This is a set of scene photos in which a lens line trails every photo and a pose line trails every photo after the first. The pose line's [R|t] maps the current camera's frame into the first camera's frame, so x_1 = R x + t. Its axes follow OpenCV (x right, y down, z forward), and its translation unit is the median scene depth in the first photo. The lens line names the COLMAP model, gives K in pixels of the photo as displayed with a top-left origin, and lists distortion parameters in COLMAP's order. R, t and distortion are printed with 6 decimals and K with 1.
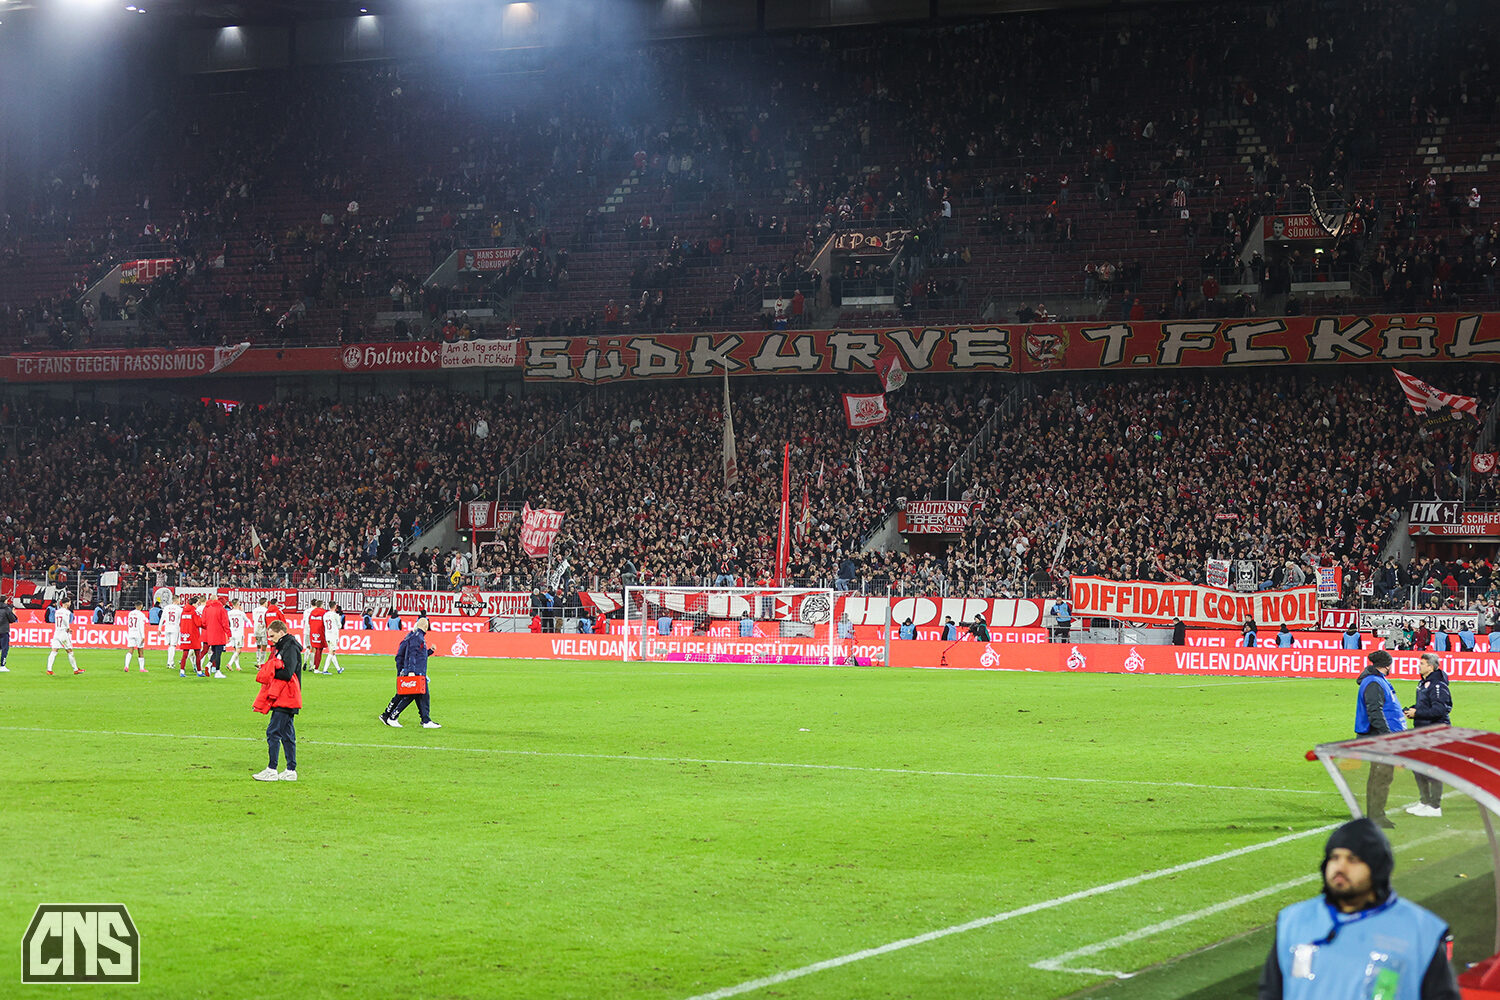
lens RADIAL K [[3002.0, 0, 740.1], [0, 3002.0, 491.2], [0, 0, 1]] dist [-0.015754, 0.000000]
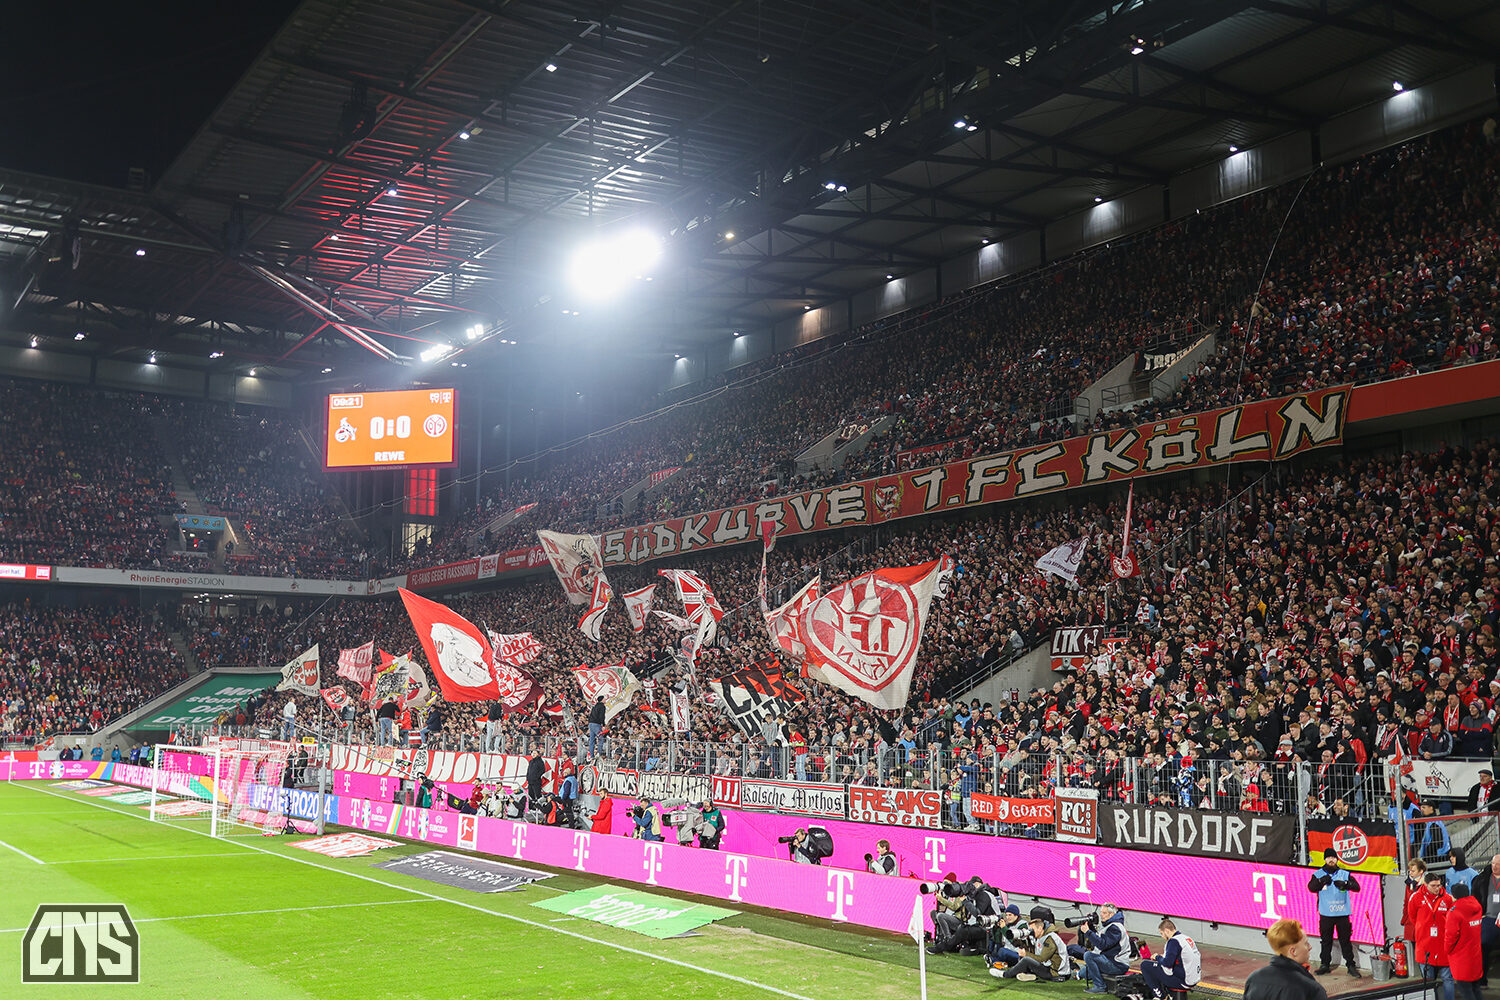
lens RADIAL K [[1416.1, 0, 748.4], [0, 1416.1, 499.2], [0, 0, 1]] dist [-0.026061, 0.000000]
pose [[0.867675, -0.086260, -0.489591, 0.301221], [0.028735, 0.991887, -0.123833, 0.012036], [0.496301, 0.093378, 0.863114, 0.552096]]
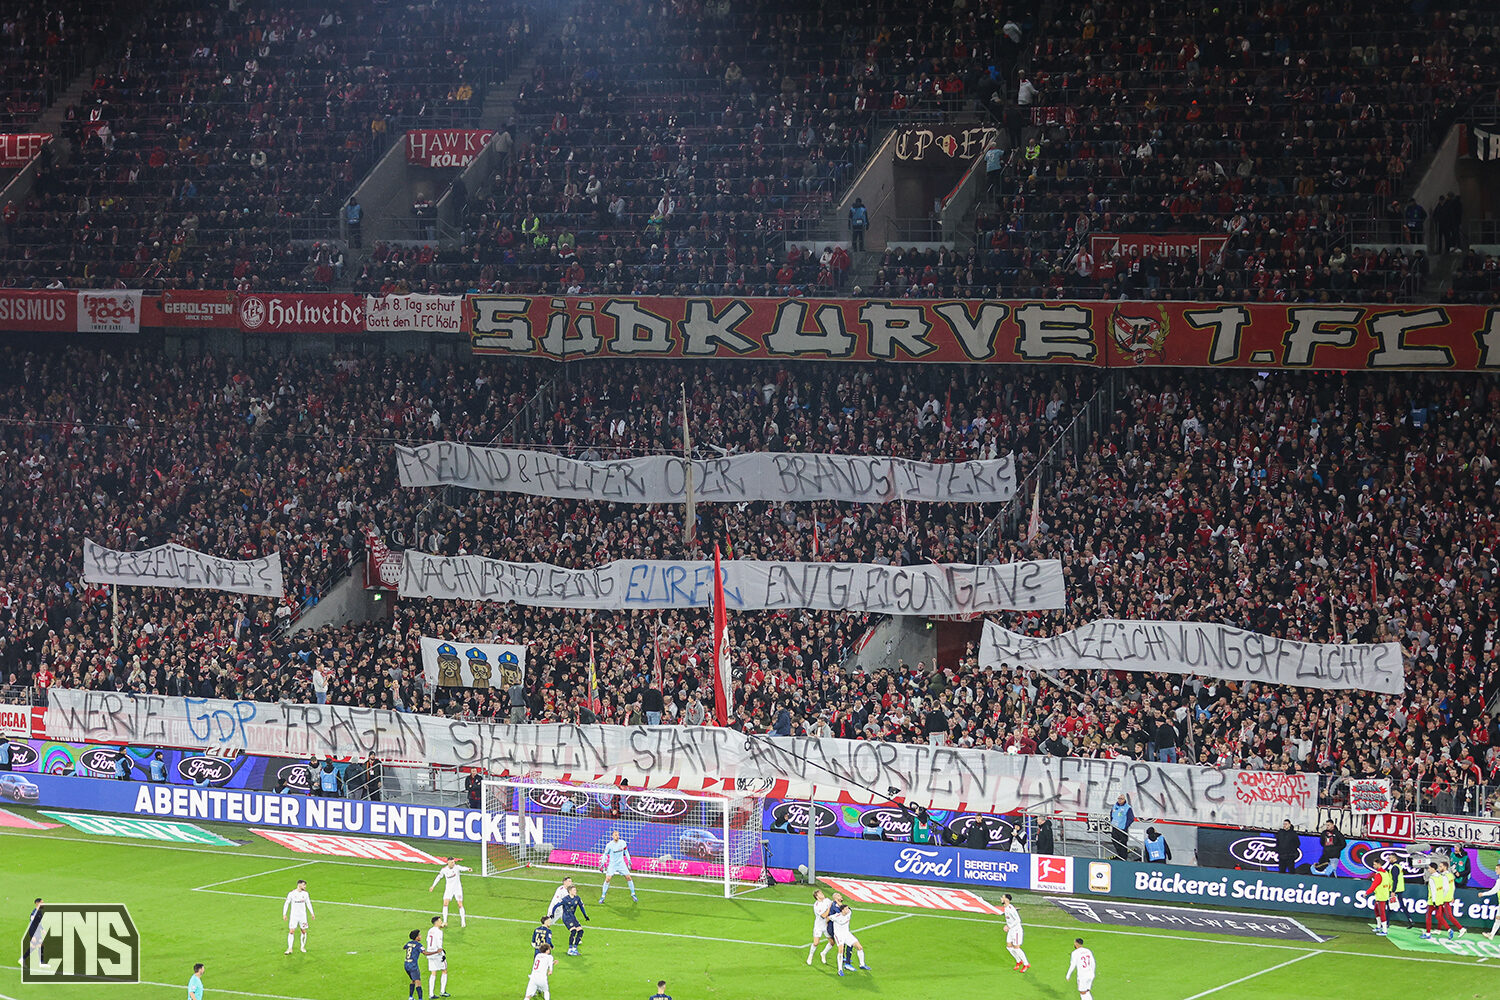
lens RADIAL K [[4806.3, 0, 721.3], [0, 4806.3, 561.5], [0, 0, 1]] dist [-0.009747, 0.000000]
pose [[0.992142, -0.017184, -0.123928, 0.145307], [0.033721, 0.990595, 0.132607, -0.152357], [0.120483, -0.135744, 0.983391, -0.174179]]
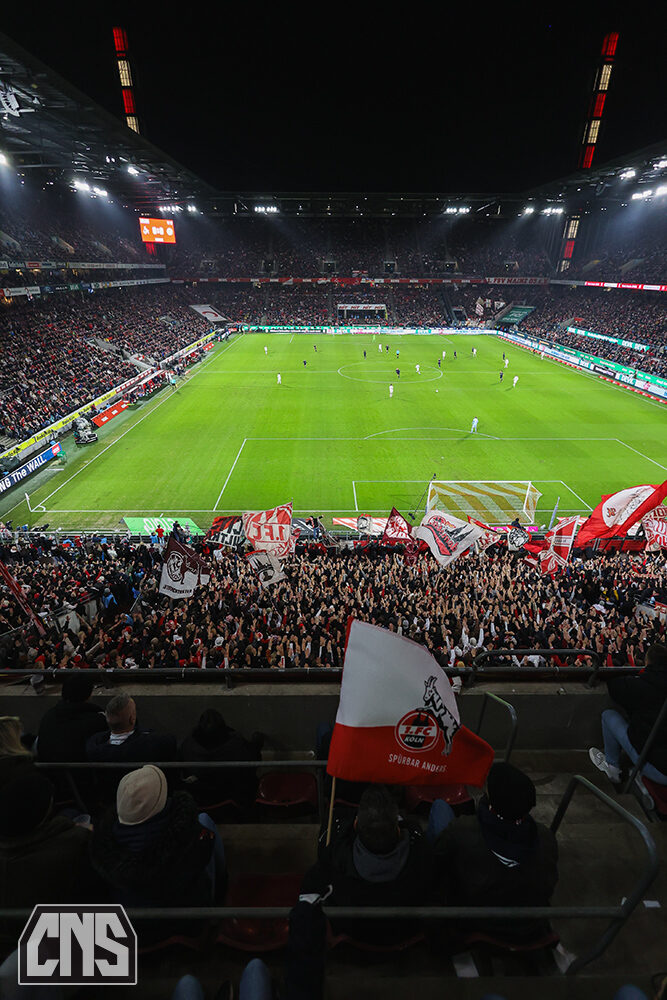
lens RADIAL K [[465.5, 0, 331.3], [0, 465.5, 507.4], [0, 0, 1]] dist [-0.000374, -0.000868]
pose [[0.900810, -0.207695, 0.381319, -0.552658], [-0.006298, 0.871842, 0.489748, -0.127159], [-0.434168, -0.443571, 0.784056, -0.160603]]
